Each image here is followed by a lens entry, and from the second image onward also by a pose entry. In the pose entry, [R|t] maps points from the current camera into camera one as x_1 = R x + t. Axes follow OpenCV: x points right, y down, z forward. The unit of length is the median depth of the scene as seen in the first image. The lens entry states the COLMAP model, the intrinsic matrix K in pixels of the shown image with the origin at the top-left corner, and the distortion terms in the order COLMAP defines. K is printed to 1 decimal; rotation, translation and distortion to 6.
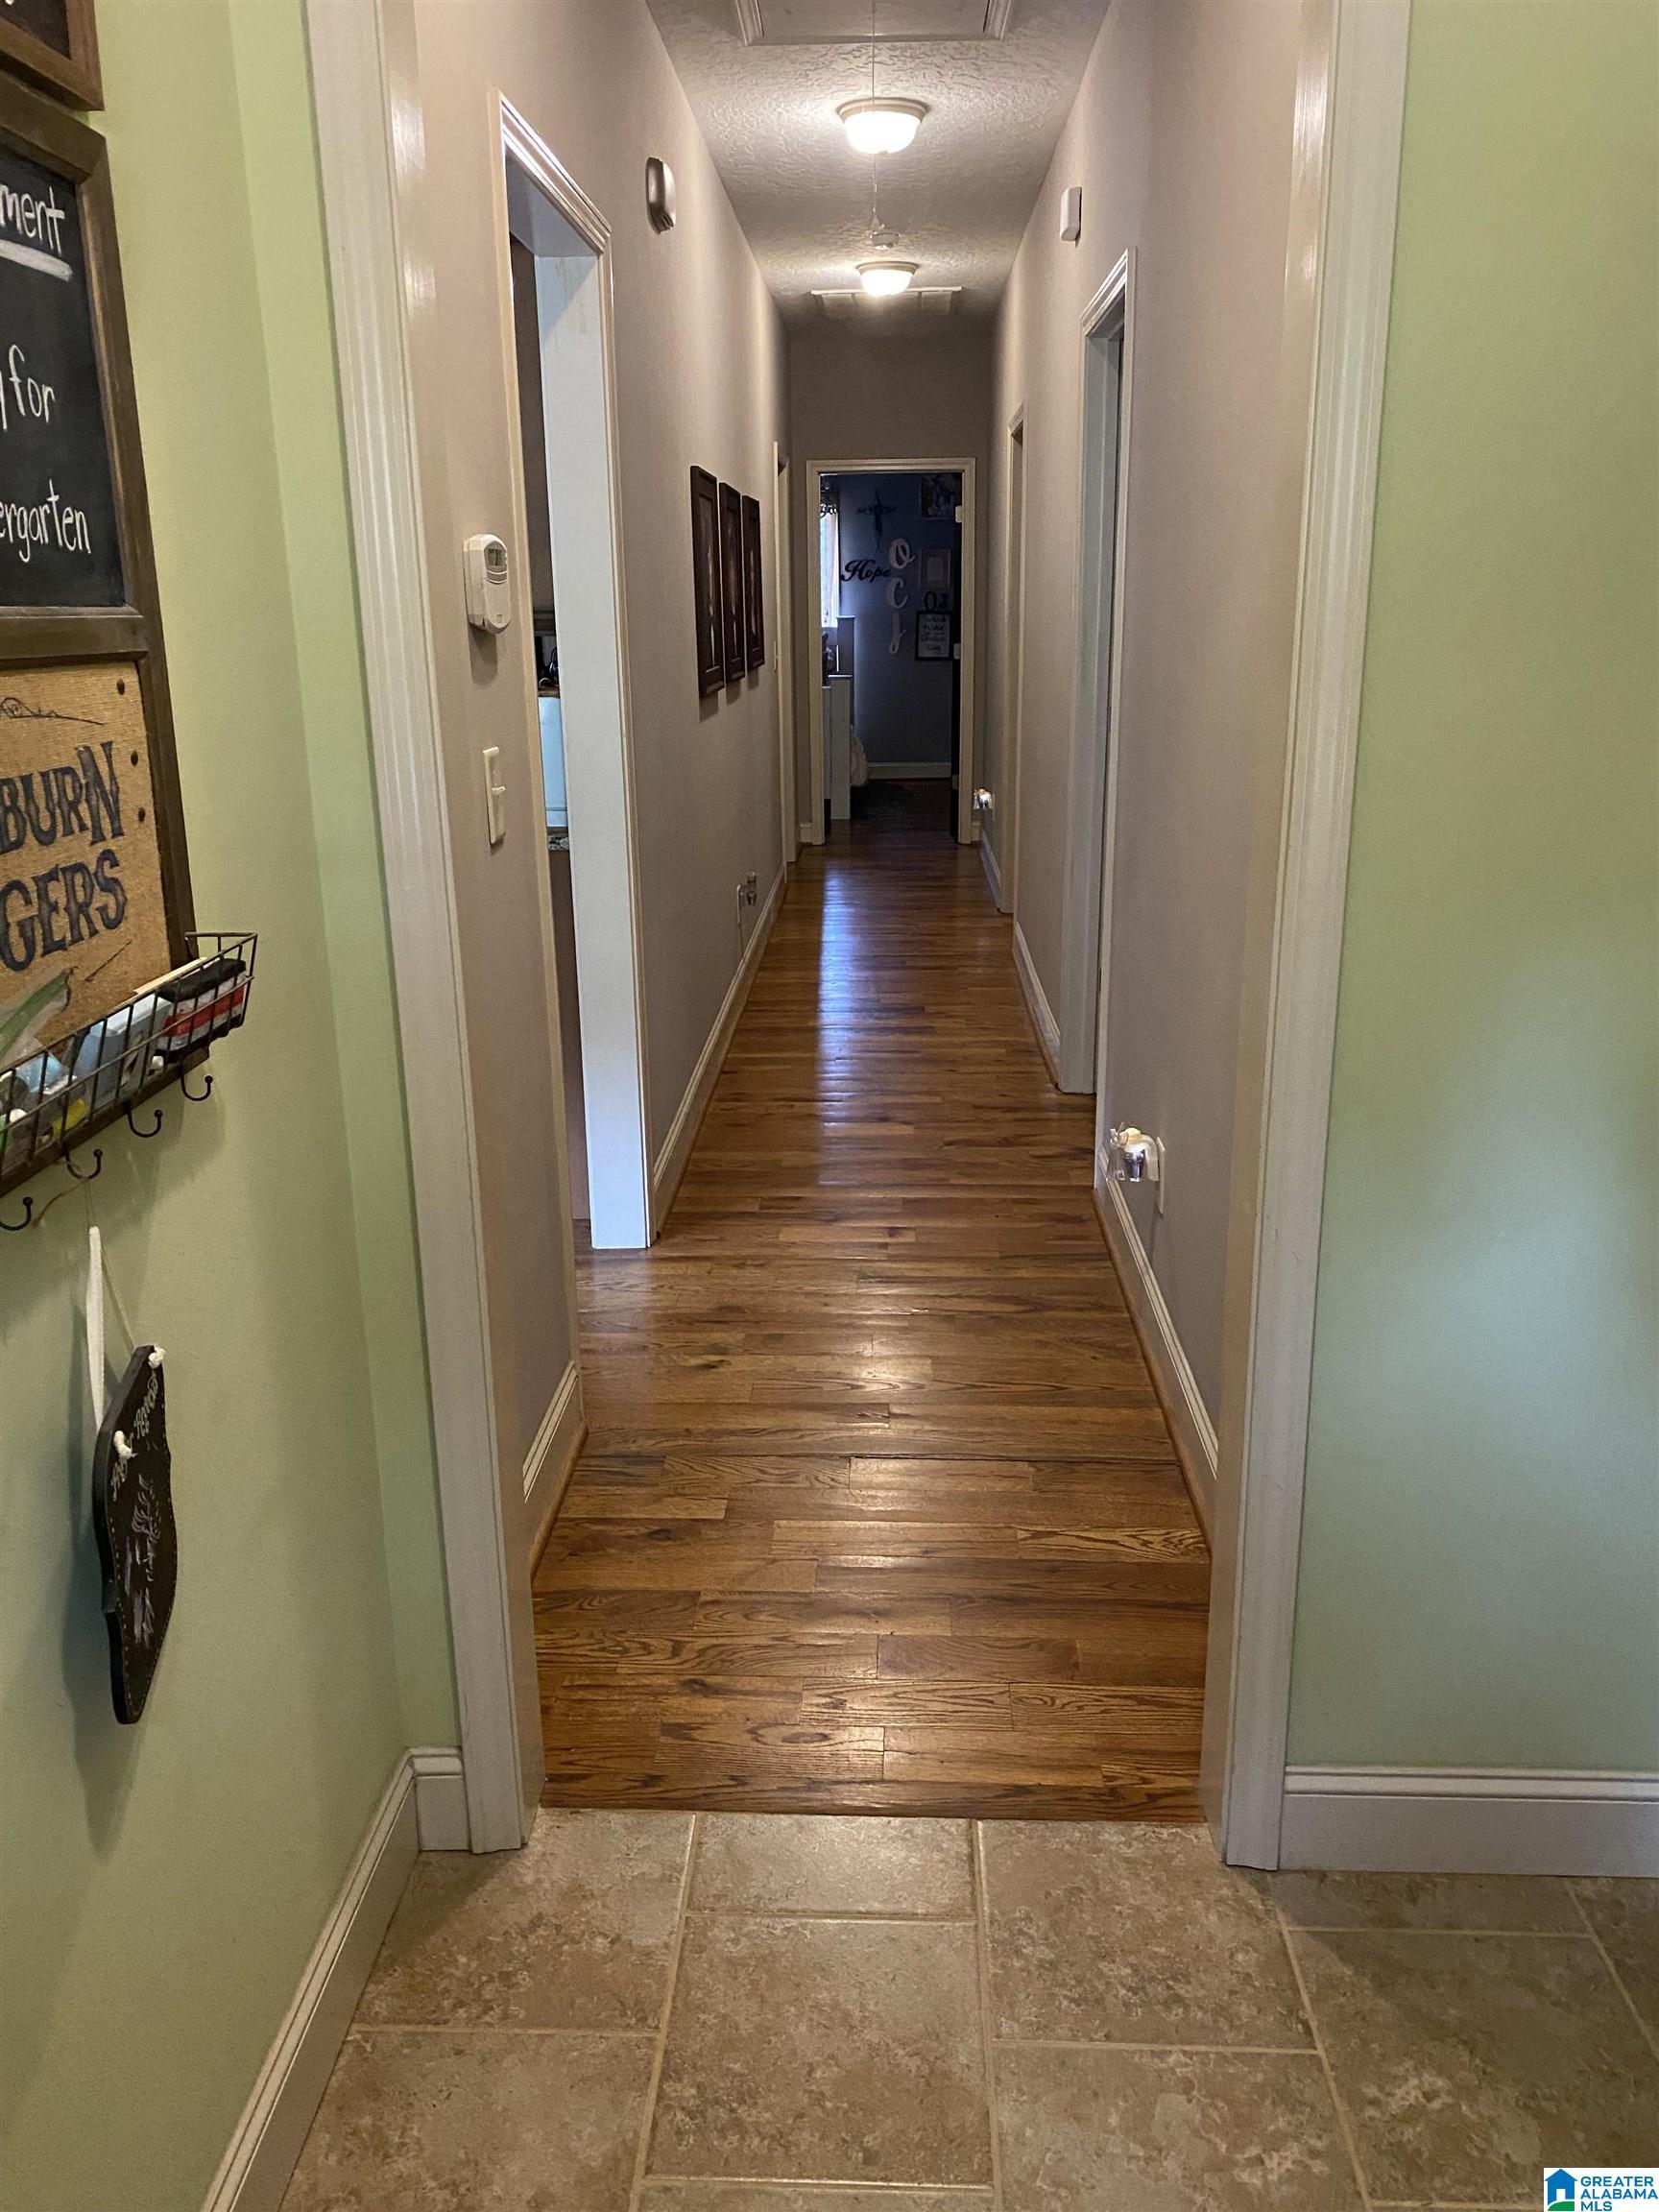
lens RADIAL K [[1674.4, 0, 826.8], [0, 1674.4, 1102.7], [0, 0, 1]] dist [0.007341, 0.002303]
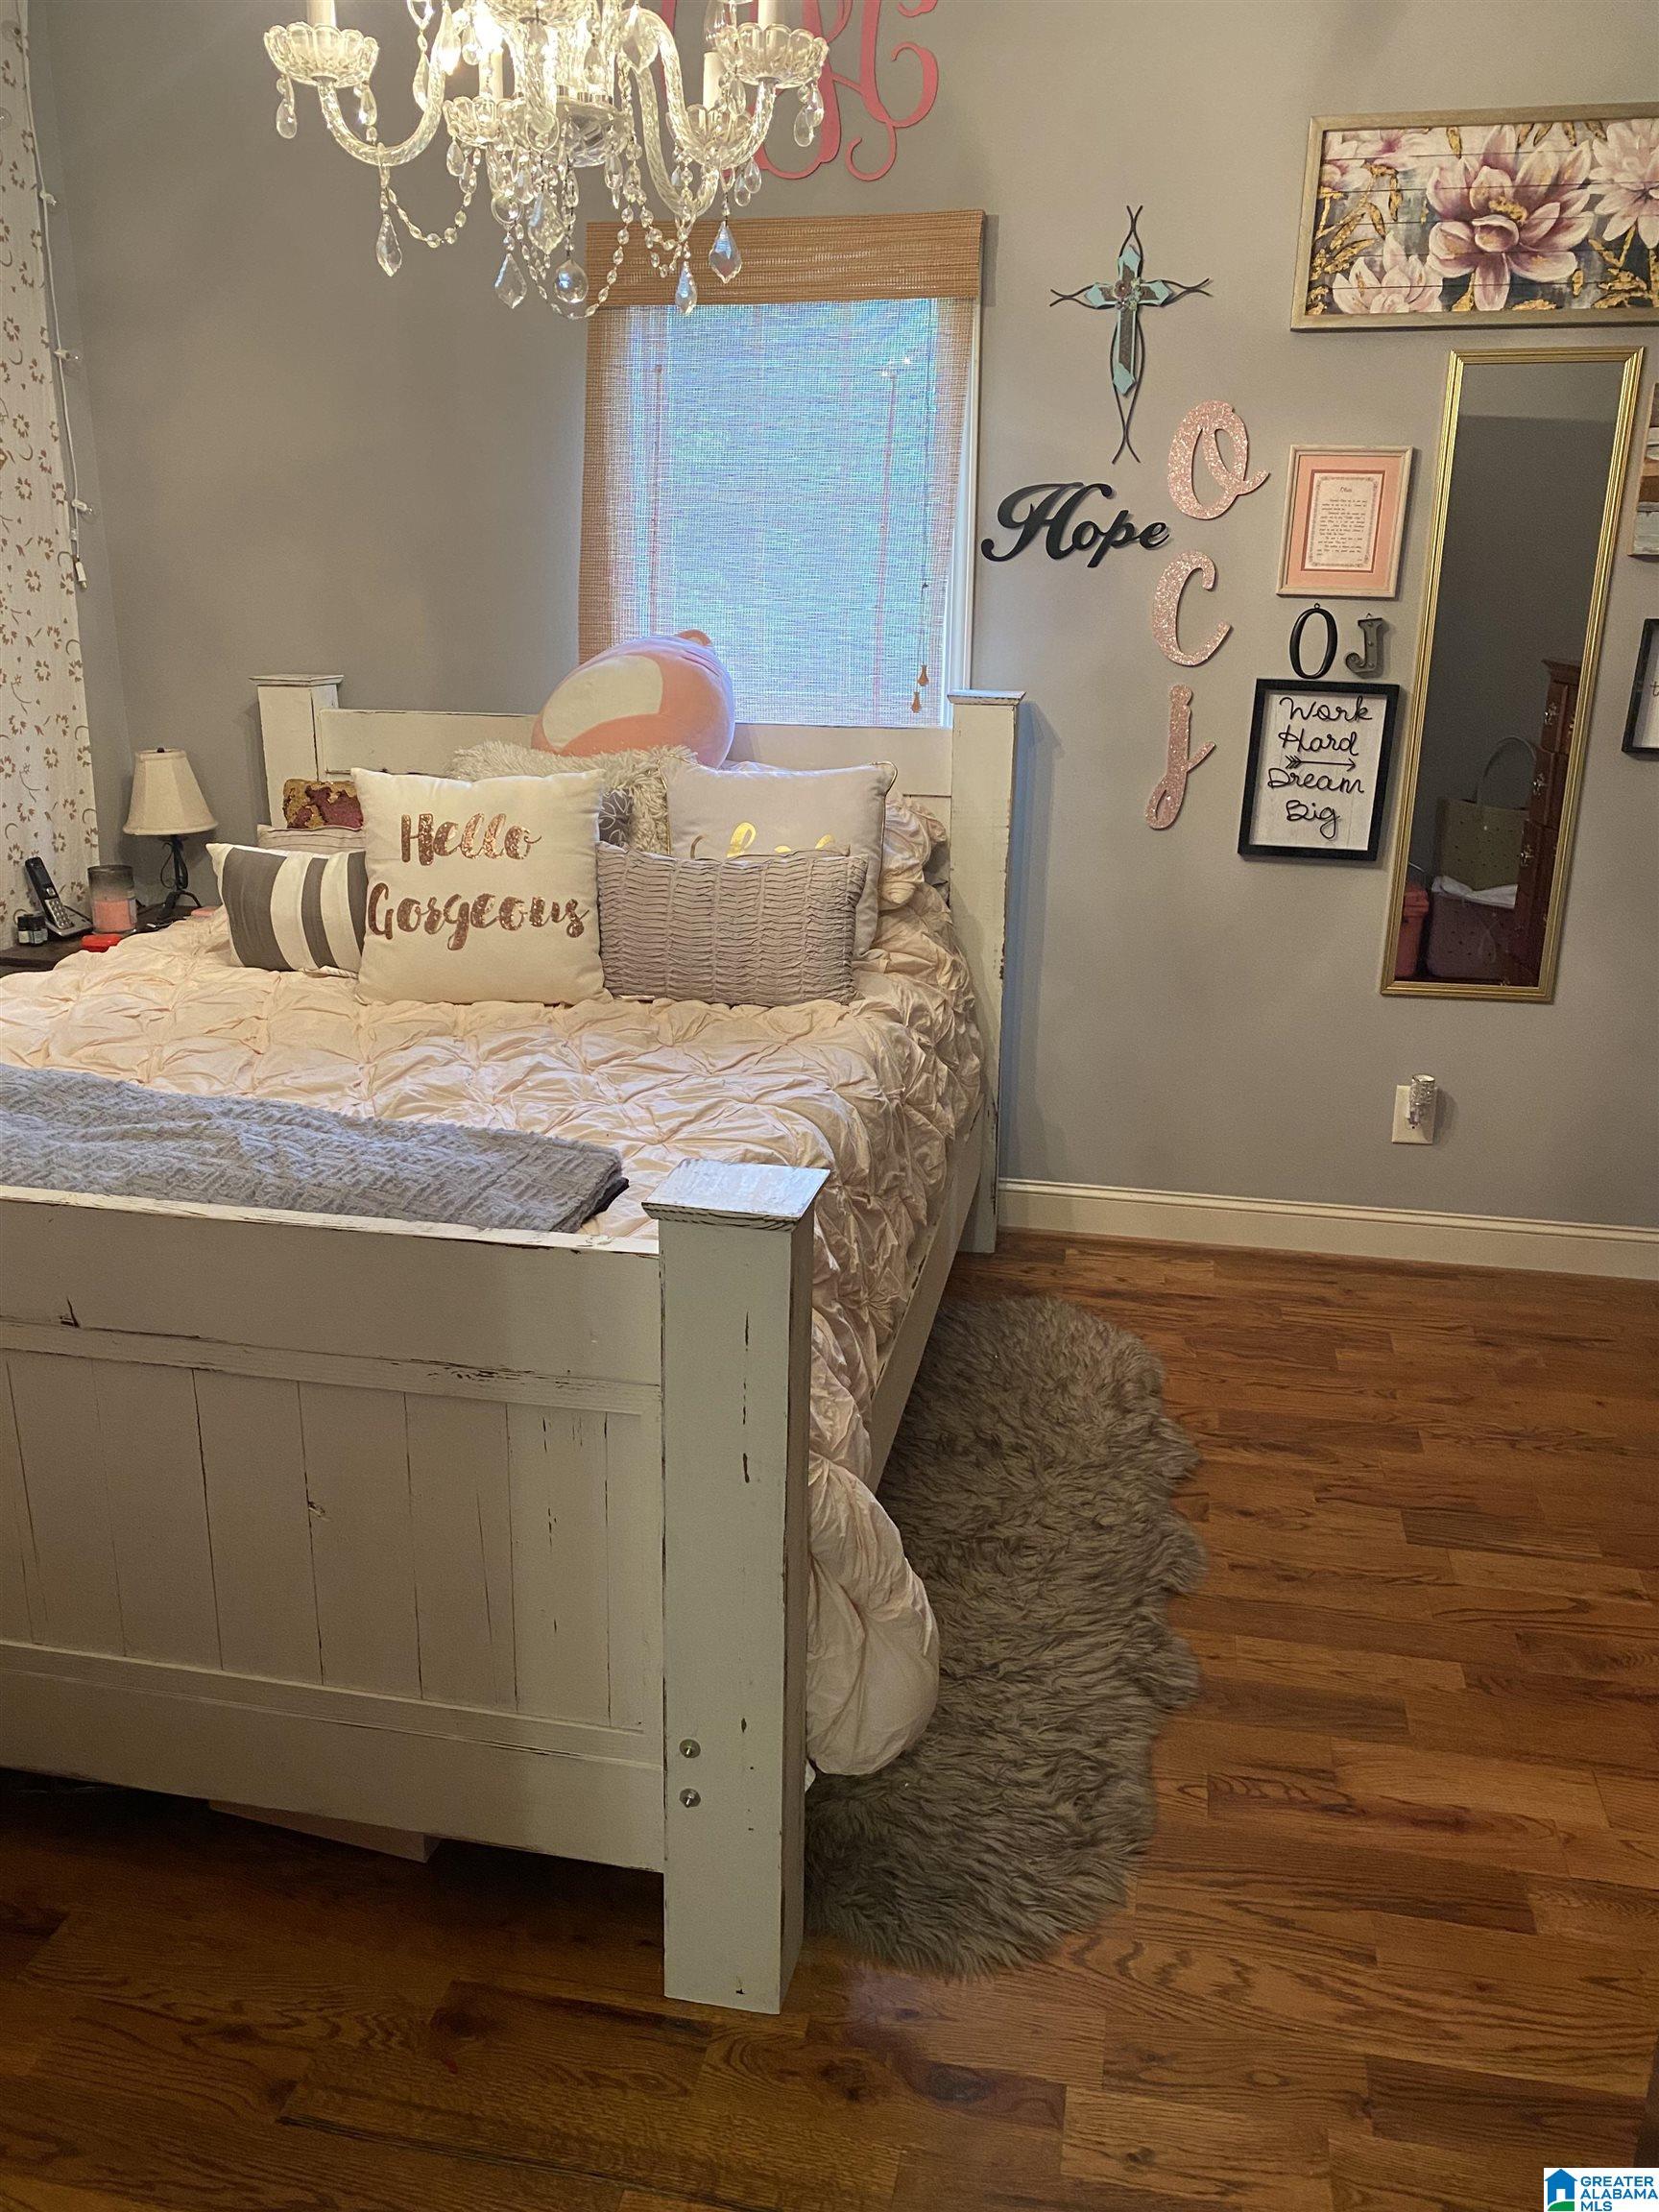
lens RADIAL K [[1674.4, 0, 829.4], [0, 1674.4, 1102.4], [0, 0, 1]] dist [0.007341, 0.002303]
pose [[0.988355, 0.051383, -0.143228, 0.027962], [-0.043928, 0.997534, 0.054736, -0.238240], [0.145688, -0.047806, 0.988175, 0.724871]]
